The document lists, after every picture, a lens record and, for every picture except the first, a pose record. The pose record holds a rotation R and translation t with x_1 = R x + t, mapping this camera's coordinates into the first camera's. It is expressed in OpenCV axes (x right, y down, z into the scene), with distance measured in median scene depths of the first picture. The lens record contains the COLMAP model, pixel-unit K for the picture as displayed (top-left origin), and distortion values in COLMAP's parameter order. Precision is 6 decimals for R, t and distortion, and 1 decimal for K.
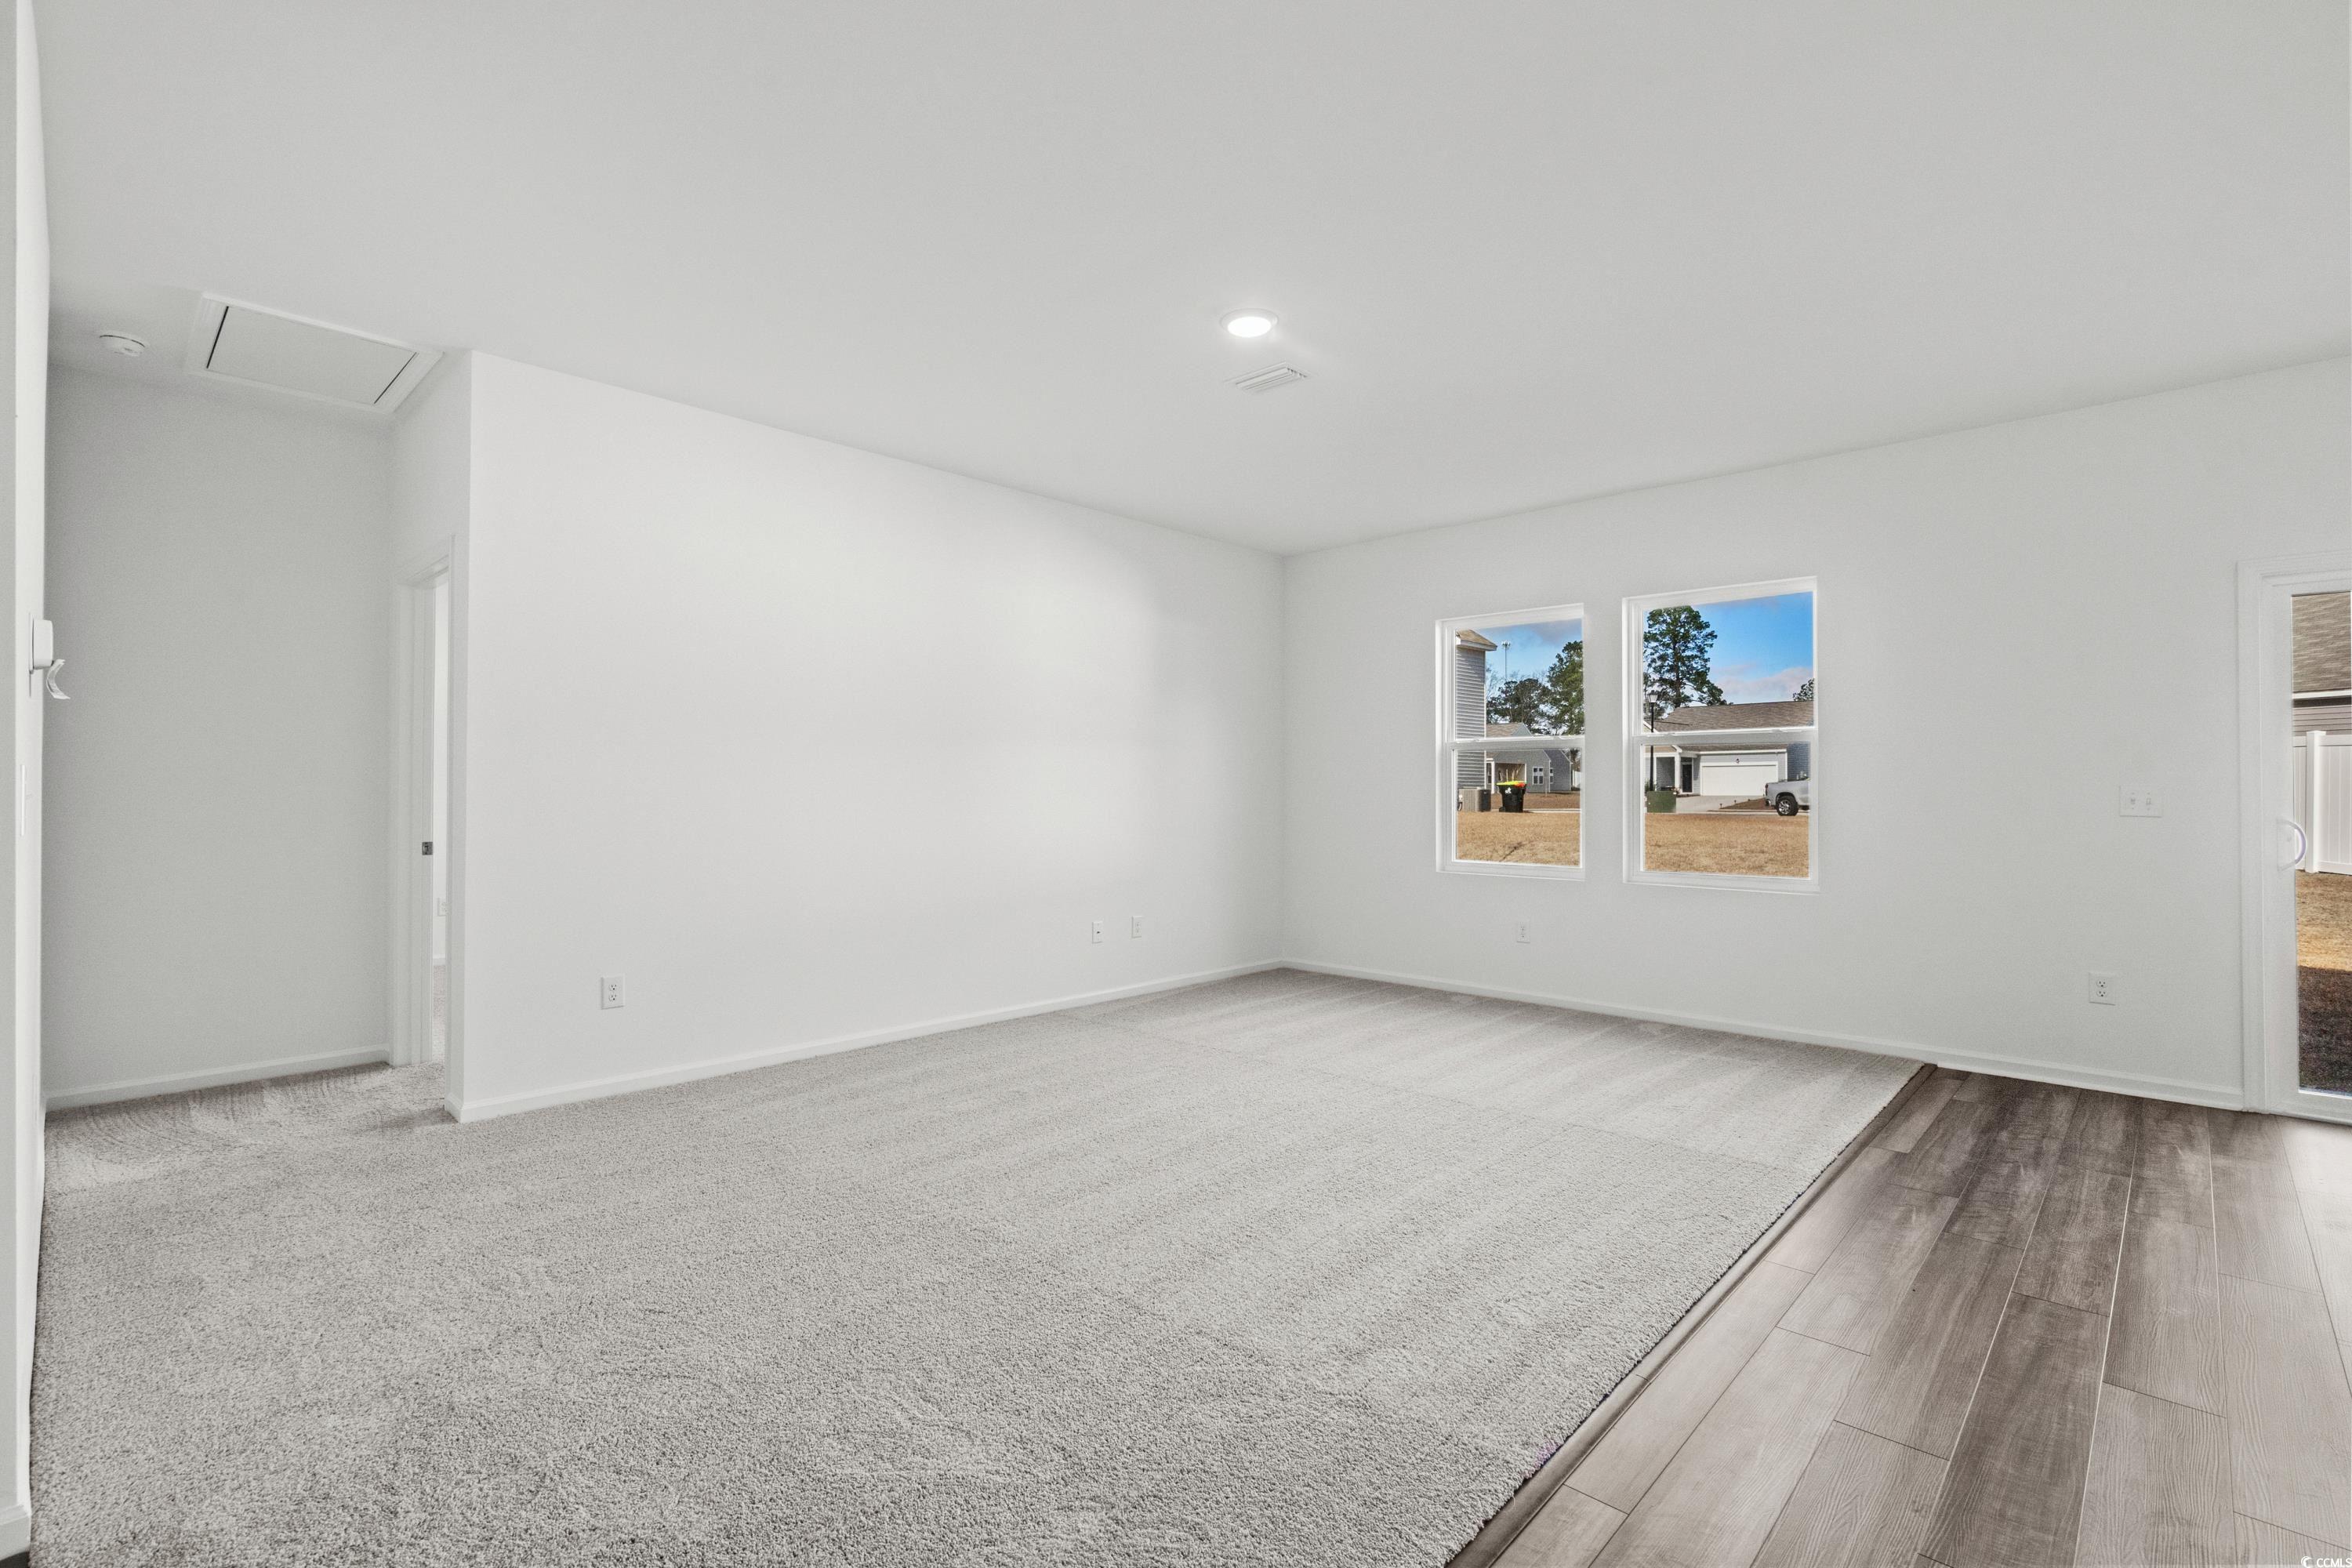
lens RADIAL K [[1074.7, 0, 1173.3], [0, 1074.7, 788.6], [0, 0, 1]] dist [-0.008850, 0.004010]
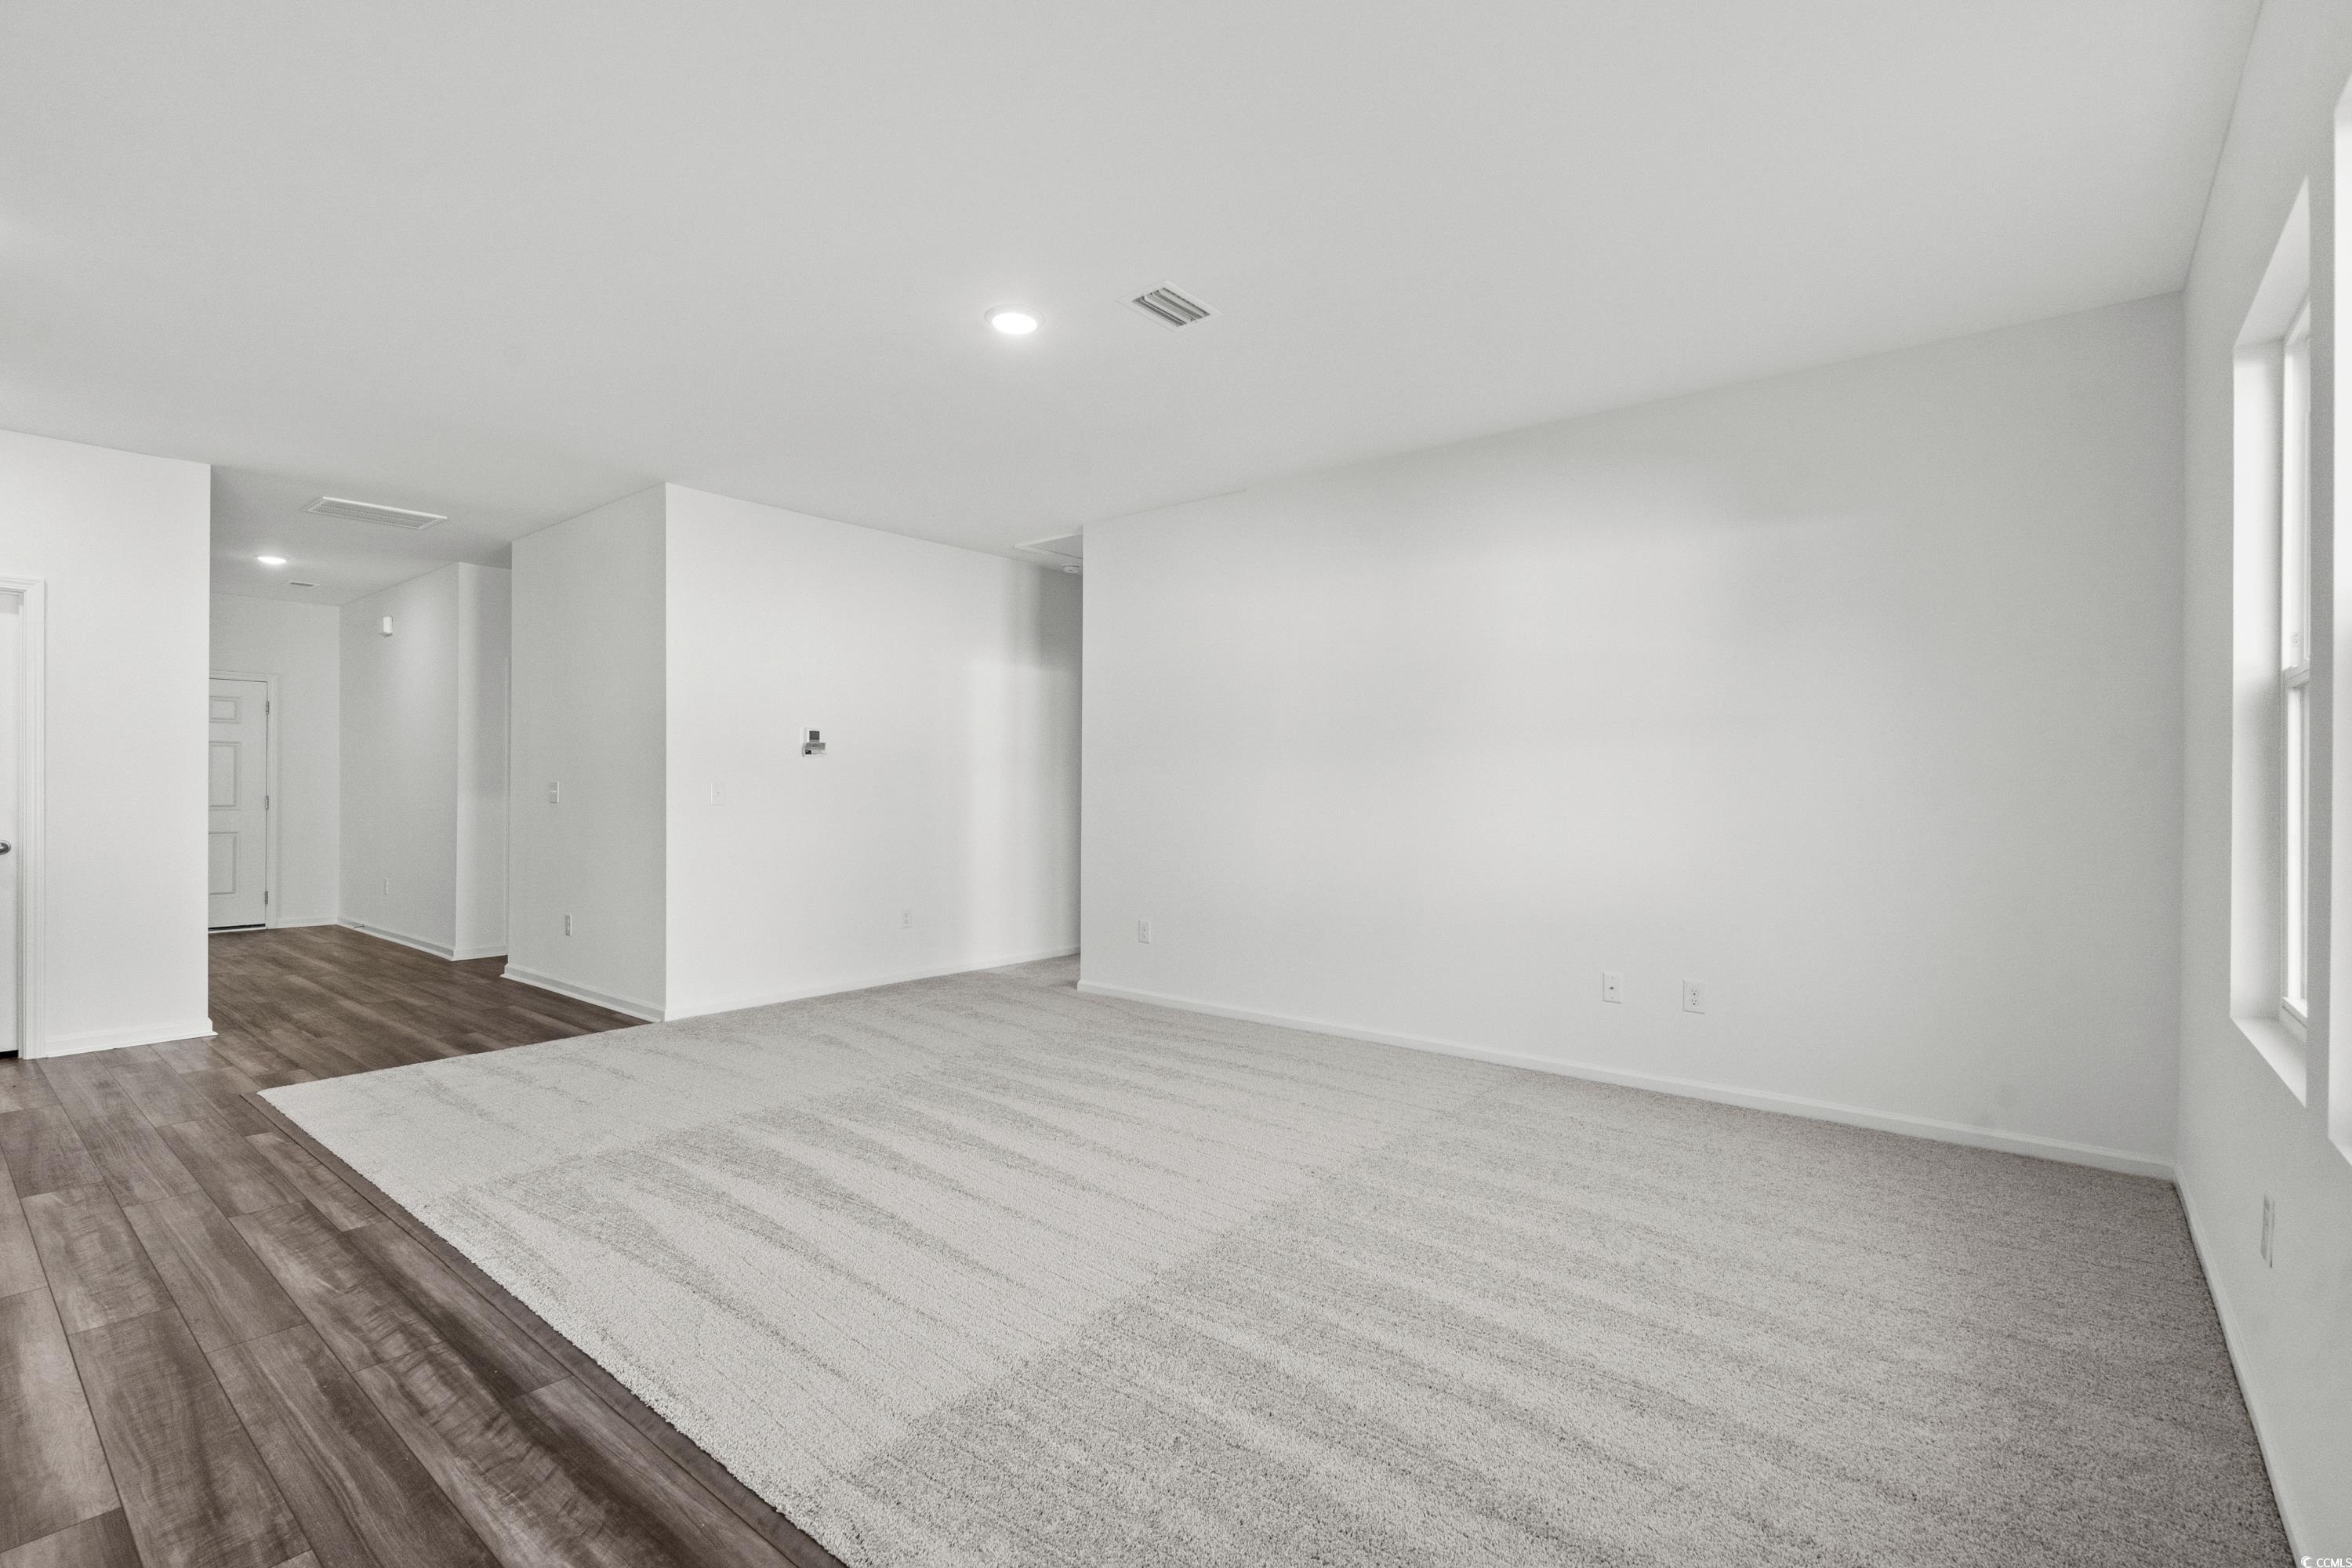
lens RADIAL K [[1074.7, 0, 1173.5], [0, 1074.7, 798.6], [0, 0, 1]] dist [-0.008850, 0.004010]
pose [[0.069156, 0.009387, -0.997562, 0.996877], [-0.002751, 0.999954, 0.009219, -0.006471], [0.997602, 0.002107, 0.069178, 1.000163]]
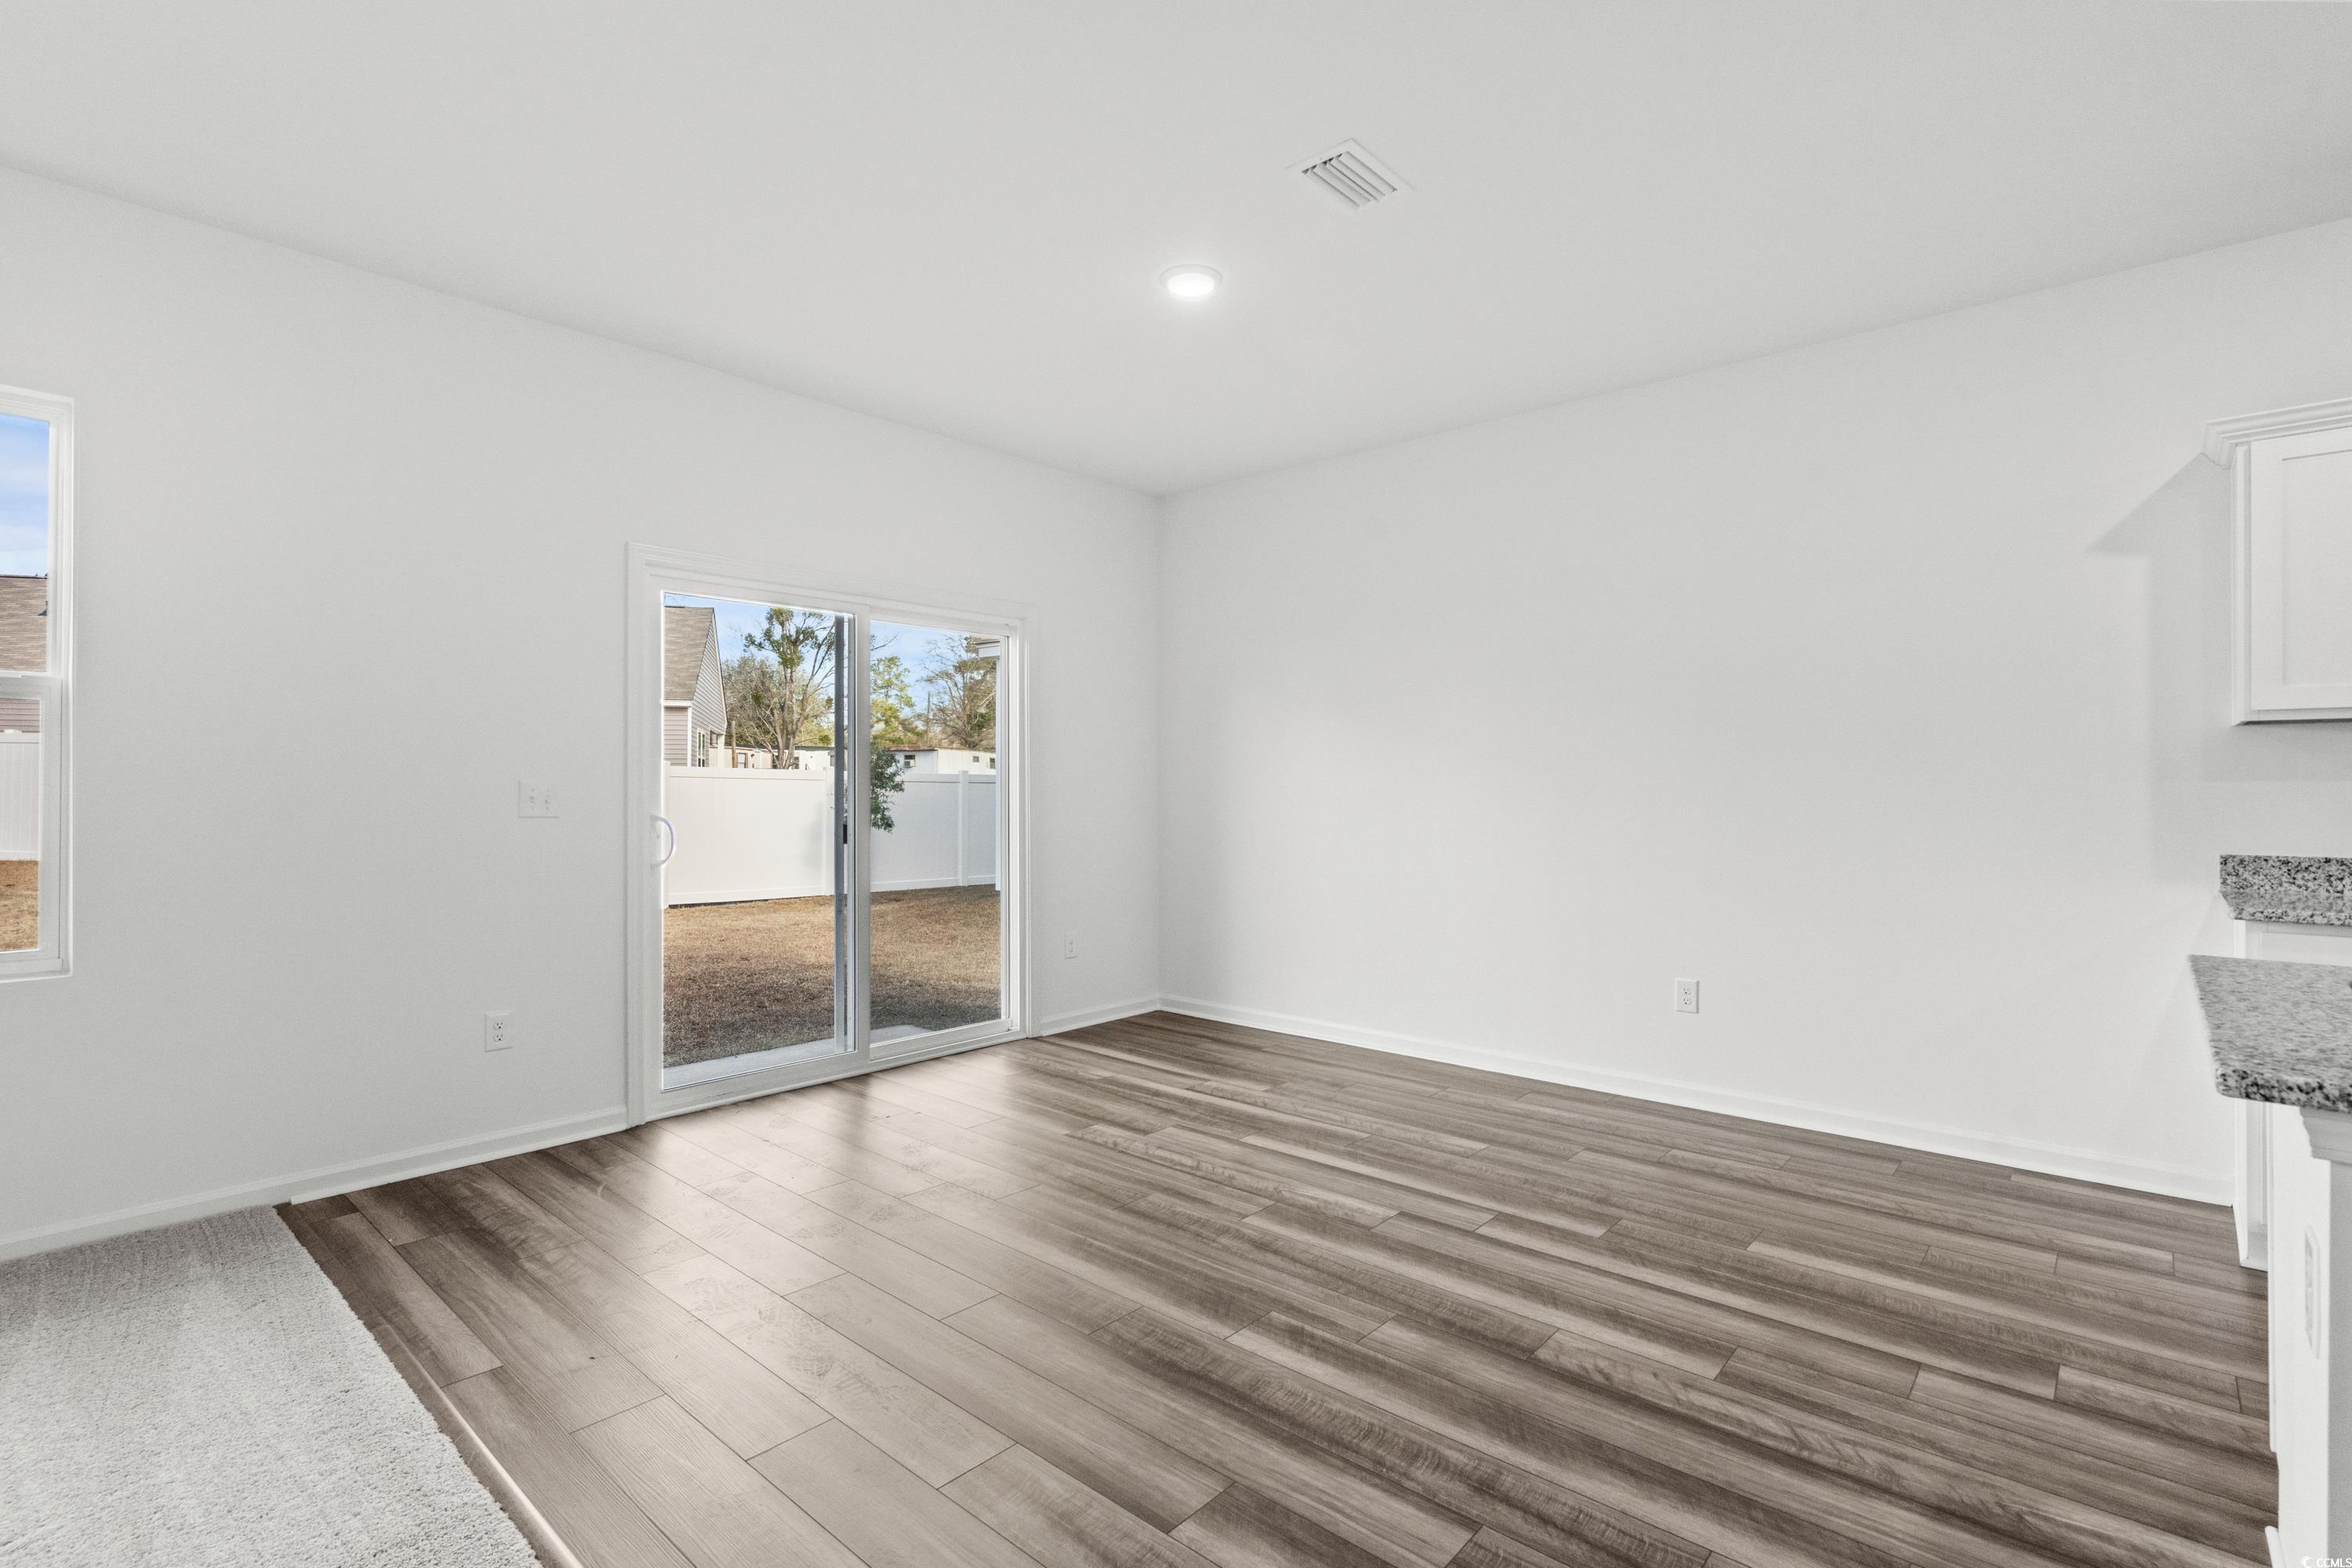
lens RADIAL K [[1074.7, 0, 1160.9], [0, 1074.7, 778.5], [0, 0, 1]] dist [-0.008850, 0.004010]
pose [[-0.019473, 0.005995, 0.999792, 0.047229], [-0.001774, 0.999980, -0.006031, -0.000681], [-0.999809, -0.001891, -0.019462, 0.576485]]
